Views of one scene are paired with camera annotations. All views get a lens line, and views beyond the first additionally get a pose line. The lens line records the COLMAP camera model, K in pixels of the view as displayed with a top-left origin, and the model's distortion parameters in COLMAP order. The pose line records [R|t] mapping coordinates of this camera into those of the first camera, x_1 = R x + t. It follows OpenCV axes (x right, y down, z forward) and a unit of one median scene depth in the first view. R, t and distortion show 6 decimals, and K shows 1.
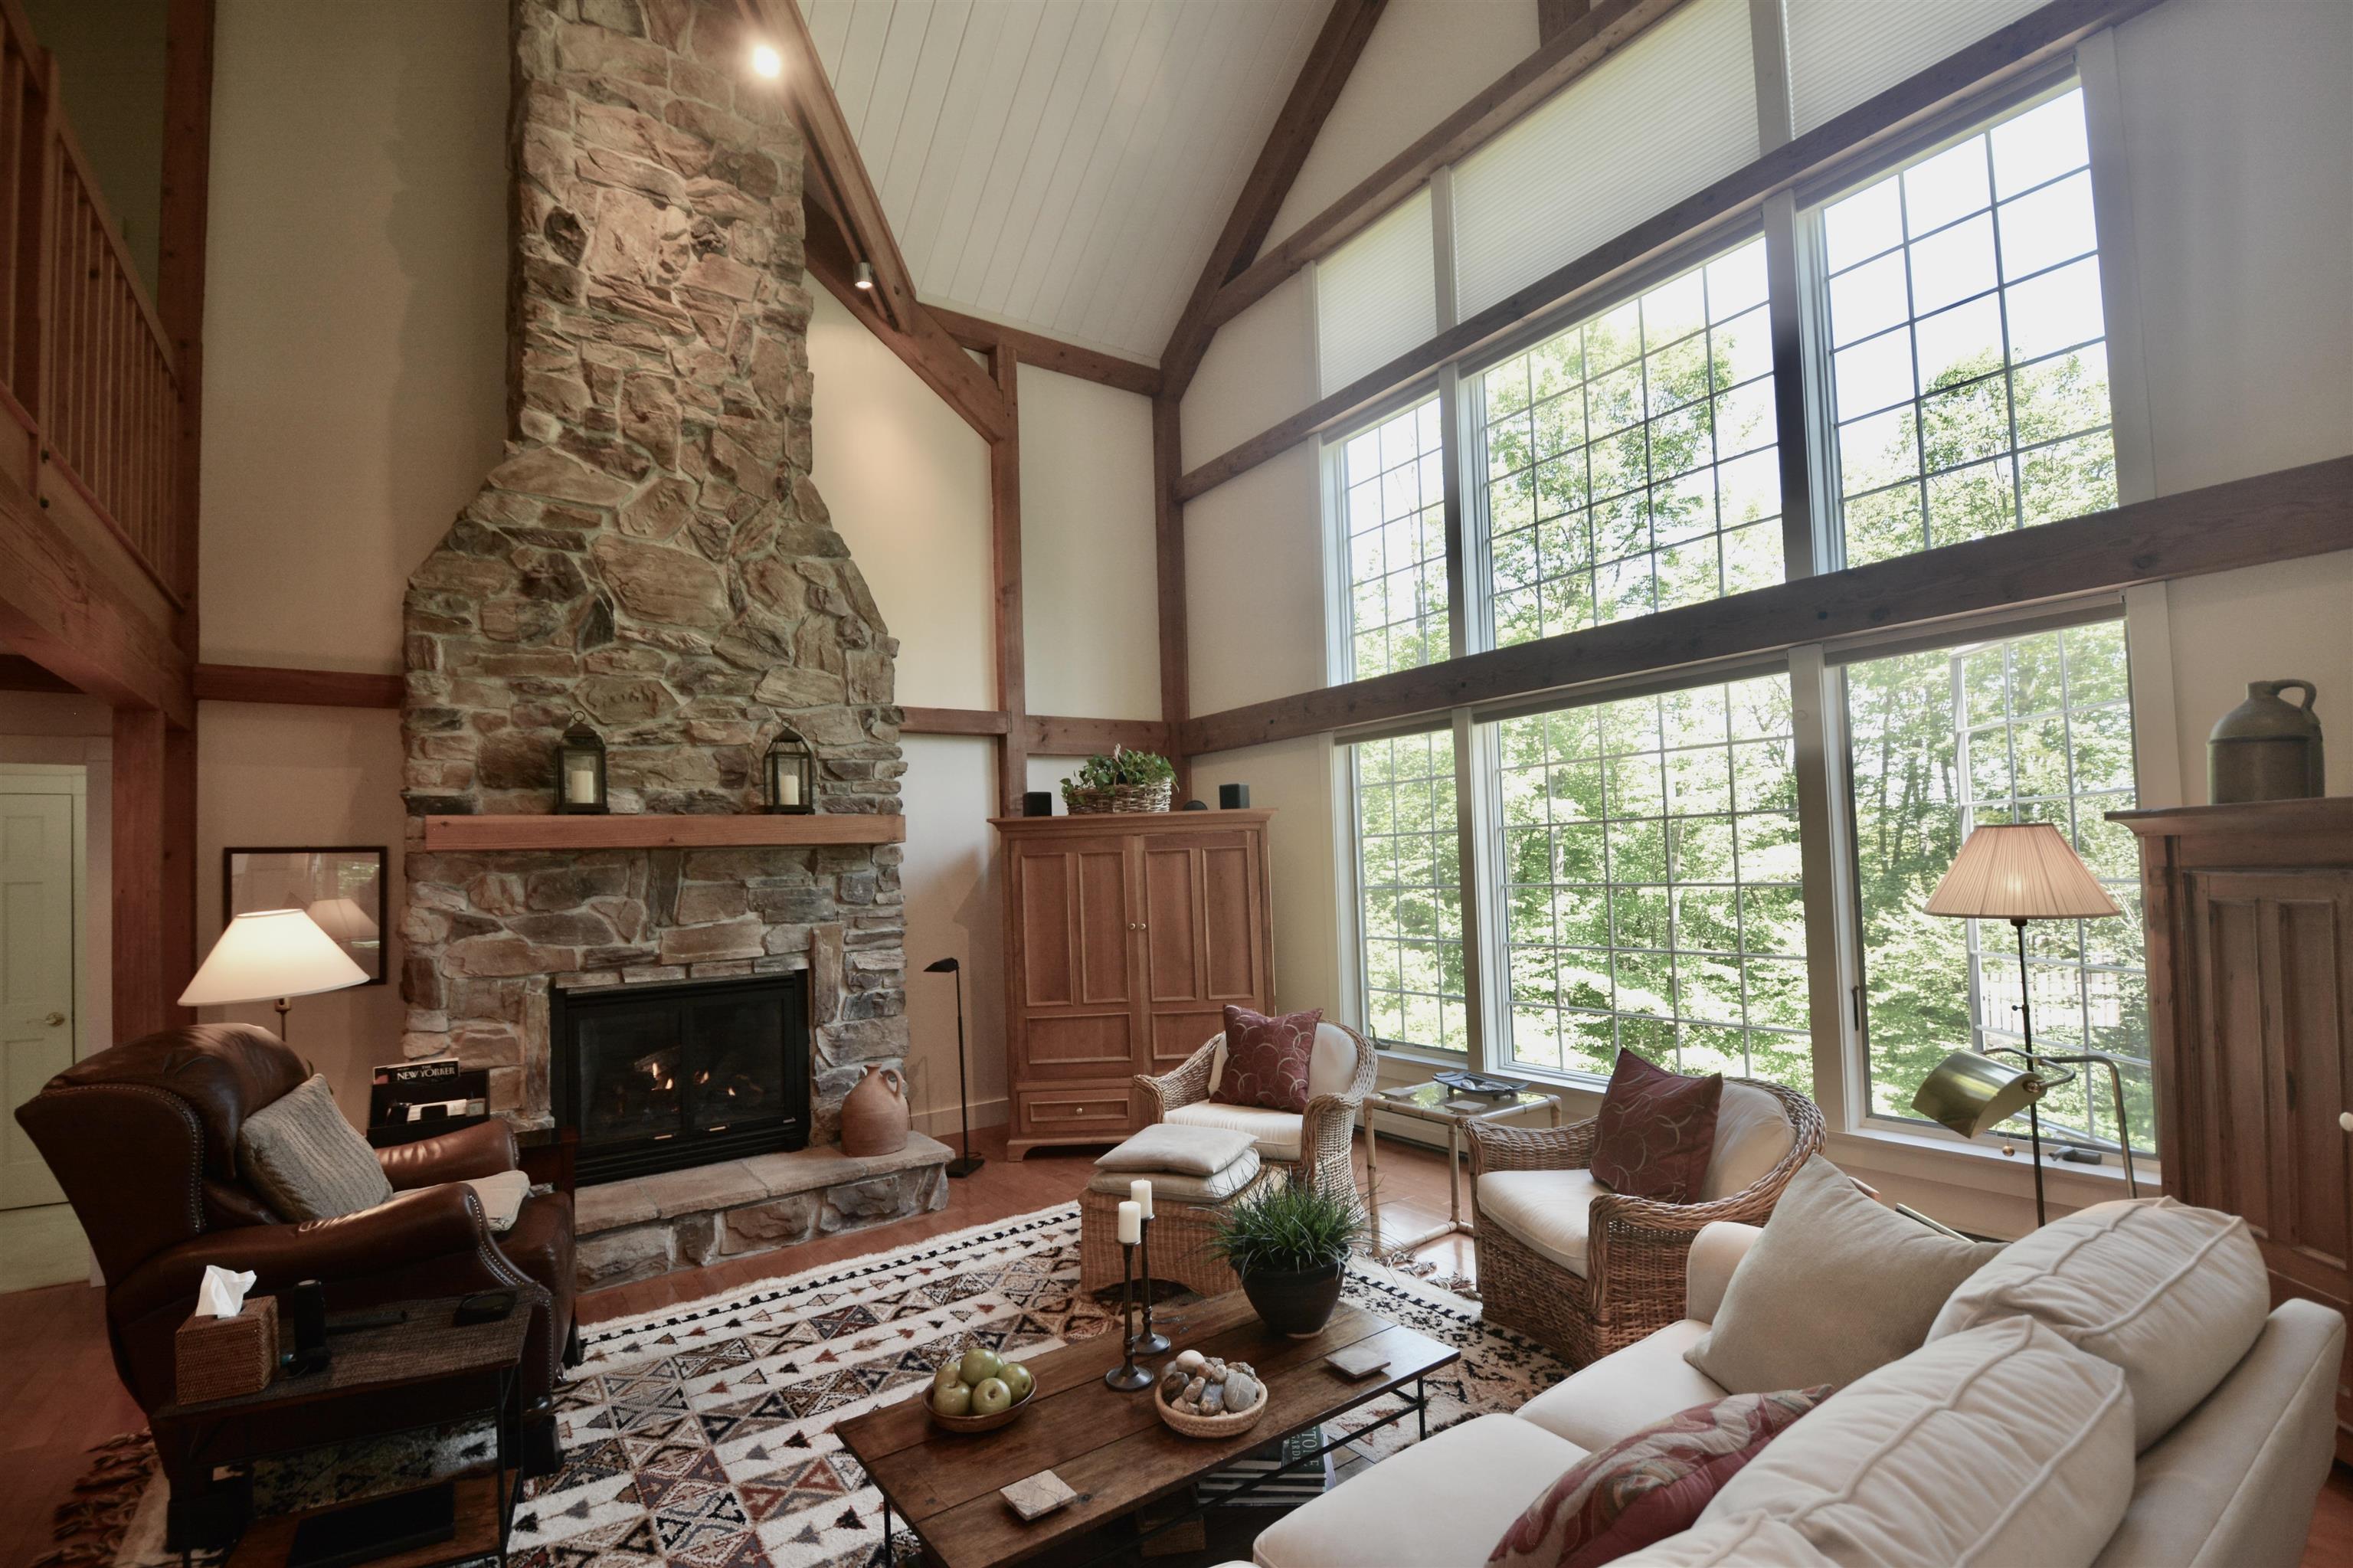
lens RADIAL K [[1045.3, 0, 1192.8], [0, 1045.3, 829.7], [0, 0, 1]] dist [0.007030, -0.017668]
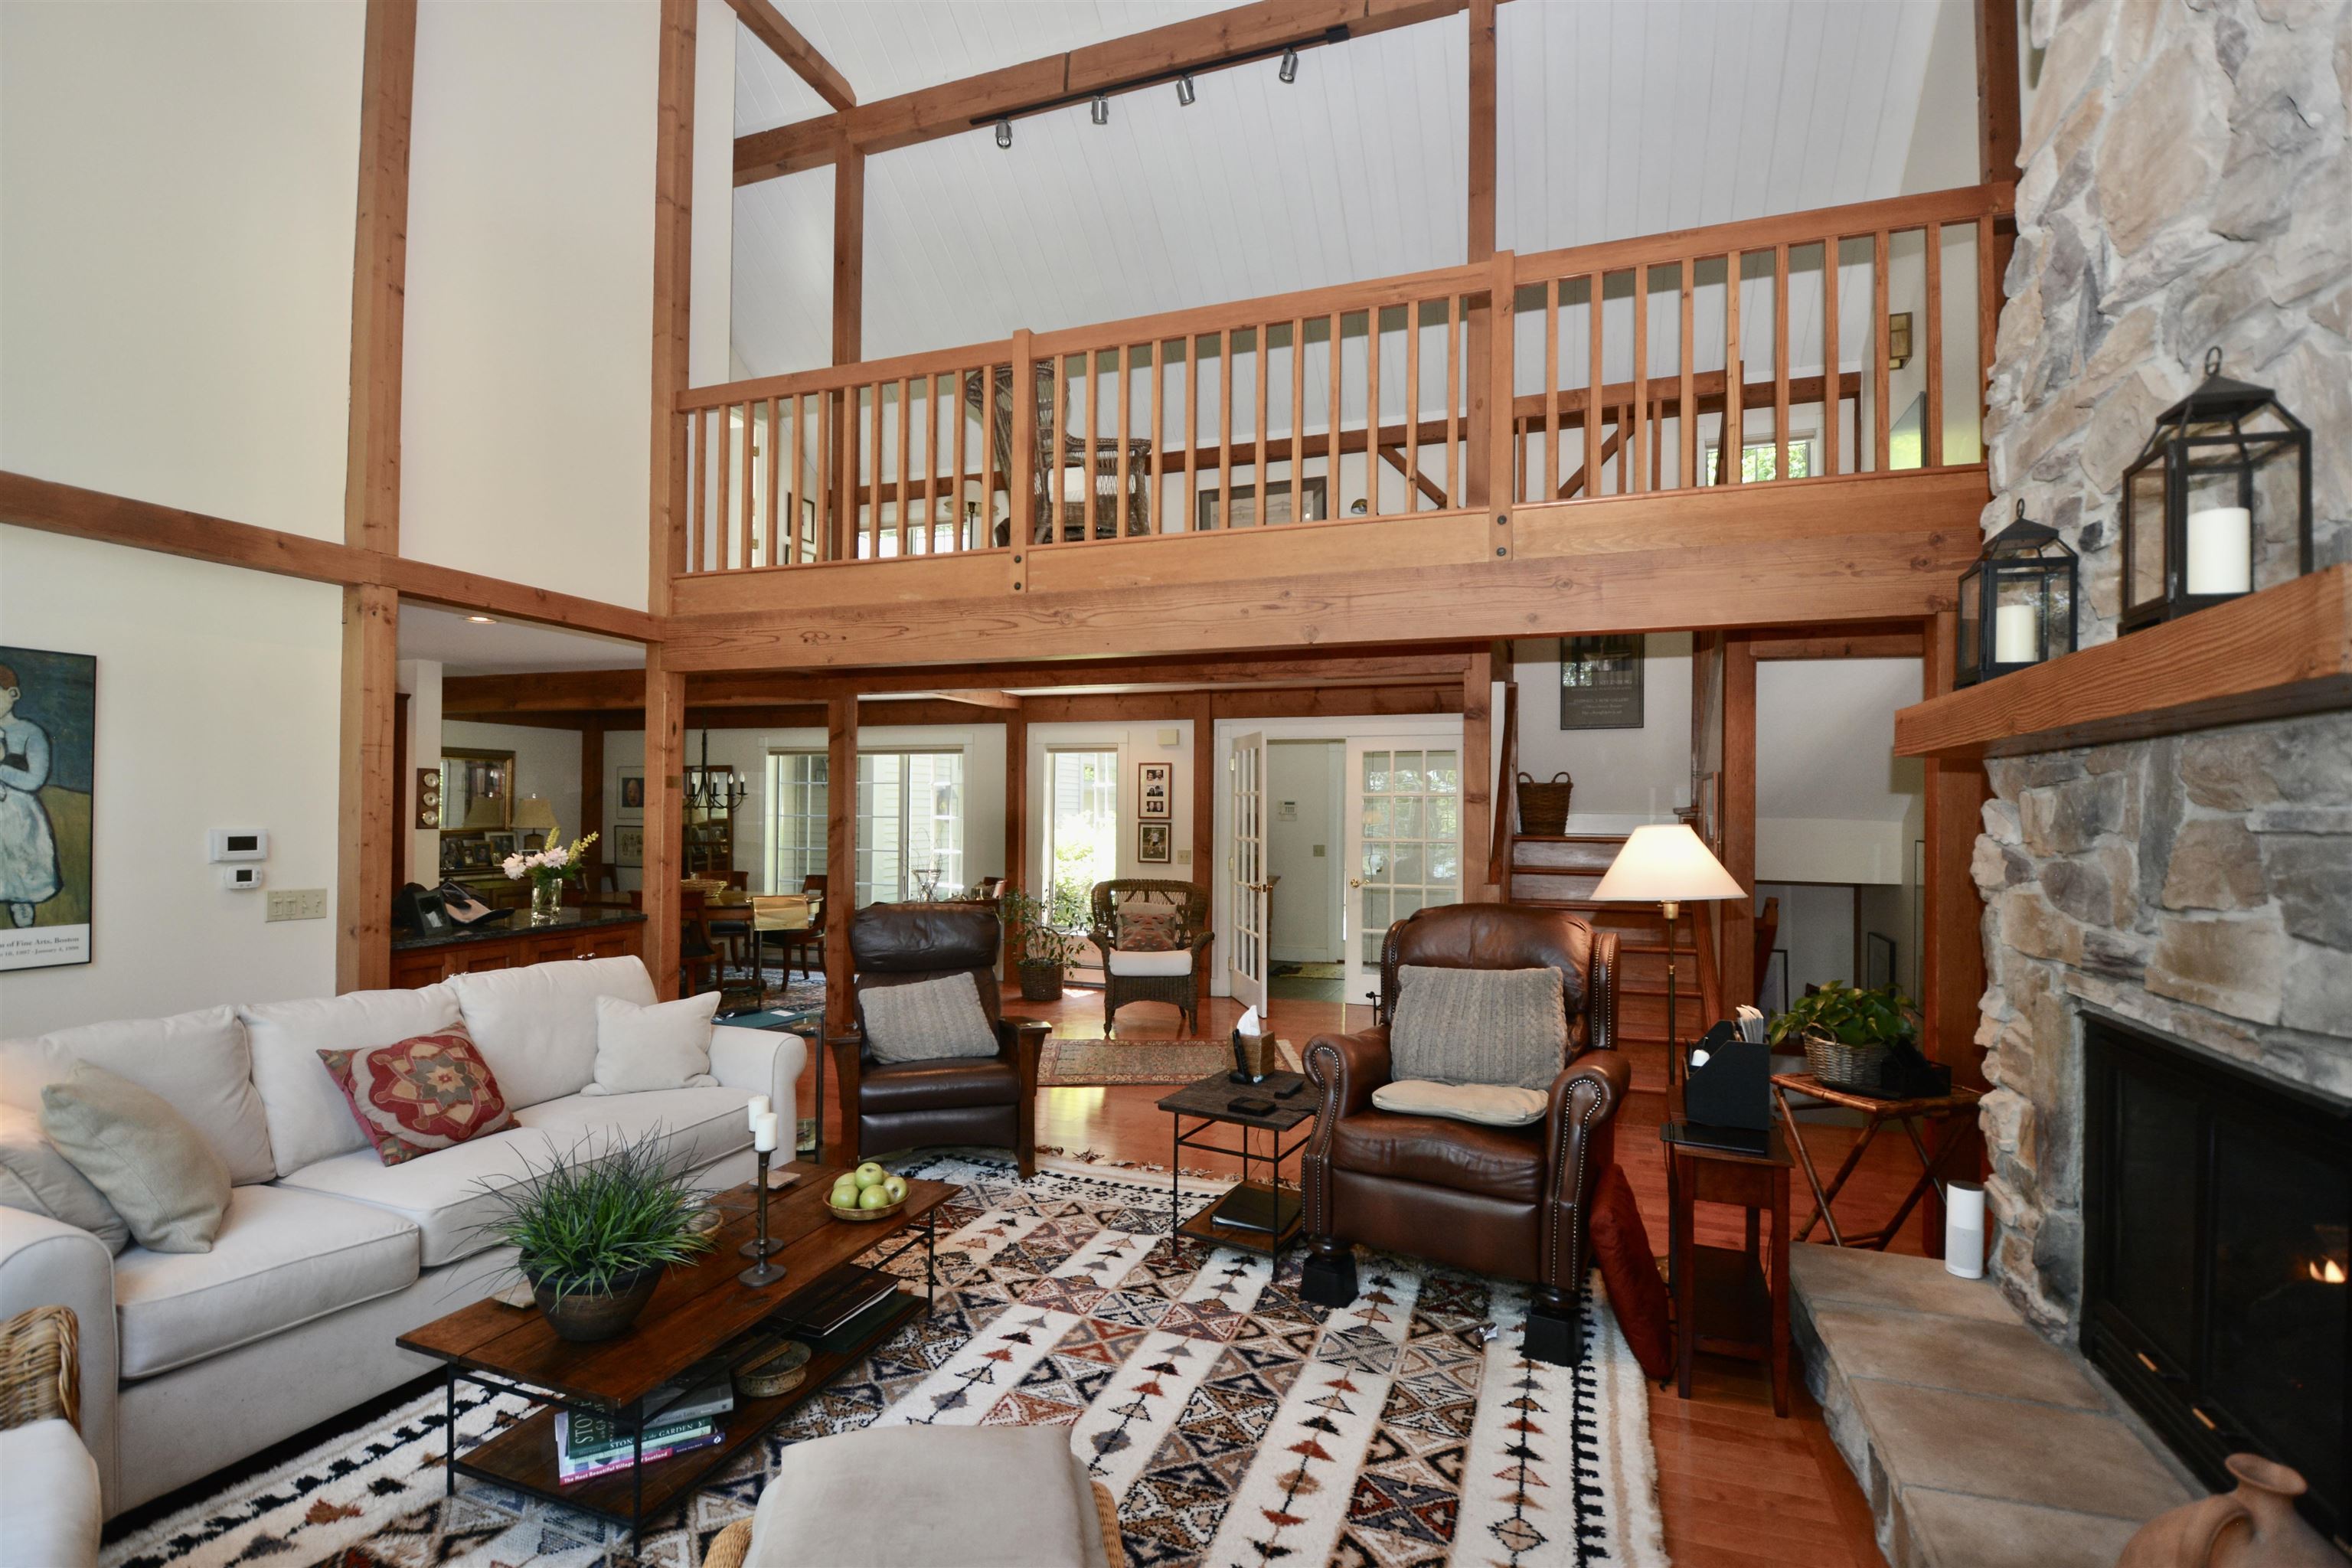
lens RADIAL K [[1044.8, 0, 1164.9], [0, 1044.8, 797.7], [0, 0, 1]] dist [0.007030, -0.017668]
pose [[-0.838910, 0.016993, -0.544005, 0.096557], [0.037506, 0.998941, -0.026635, 0.041285], [0.542976, -0.042748, -0.838659, 1.153332]]
